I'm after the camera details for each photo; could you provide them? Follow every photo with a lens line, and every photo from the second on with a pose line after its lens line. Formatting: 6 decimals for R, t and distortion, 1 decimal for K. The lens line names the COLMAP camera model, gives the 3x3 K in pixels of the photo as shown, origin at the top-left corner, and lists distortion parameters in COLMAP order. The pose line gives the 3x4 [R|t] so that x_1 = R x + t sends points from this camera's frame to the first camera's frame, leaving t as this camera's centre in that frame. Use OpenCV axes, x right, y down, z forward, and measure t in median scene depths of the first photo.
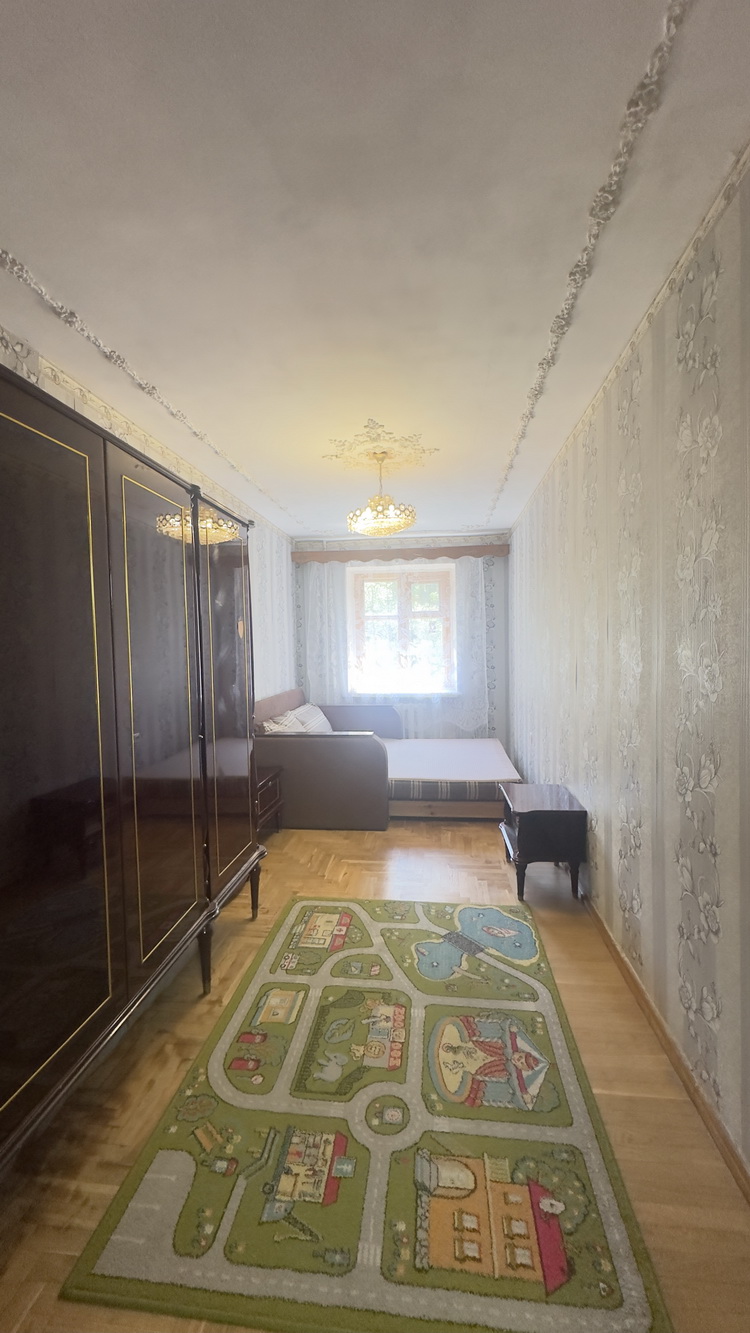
lens RADIAL K [[536.2, 0, 377.1], [0, 536.2, 664.2], [0, 0, 1]] dist [-0.005011, 0.002075]
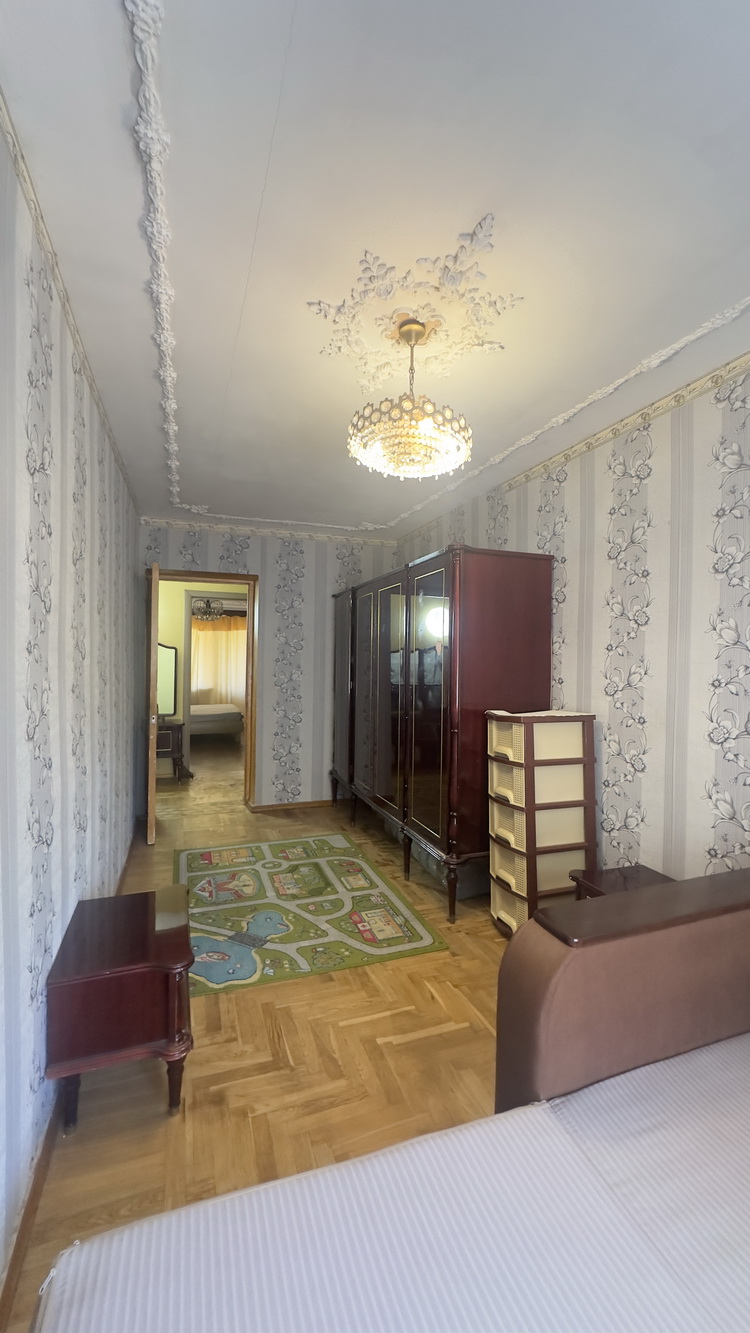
lens RADIAL K [[536.2, 0, 377.4], [0, 536.2, 663.9], [0, 0, 1]] dist [-0.005011, 0.002075]
pose [[-0.894921, 0.011465, -0.446077, 0.476526], [-0.012747, 0.998605, 0.051238, -0.108378], [0.446043, 0.051540, -0.893527, 2.434880]]
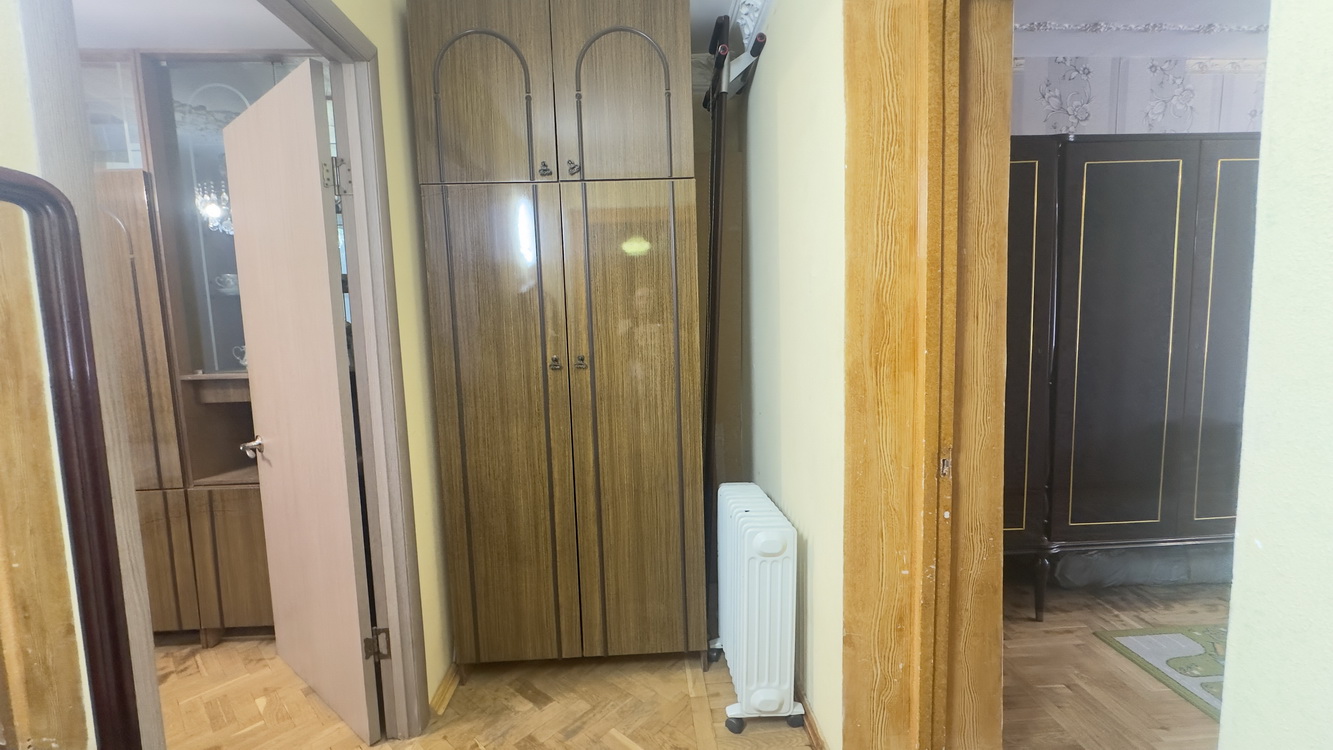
lens RADIAL K [[536.2, 0, 668.0], [0, 536.2, 370.5], [0, 0, 1]] dist [-0.005011, 0.002075]
pose [[0.169747, 0.111915, -0.979112, 0.503407], [-0.015563, 0.993711, 0.110886, 0.037014], [0.985365, -0.003584, 0.170422, -0.449959]]
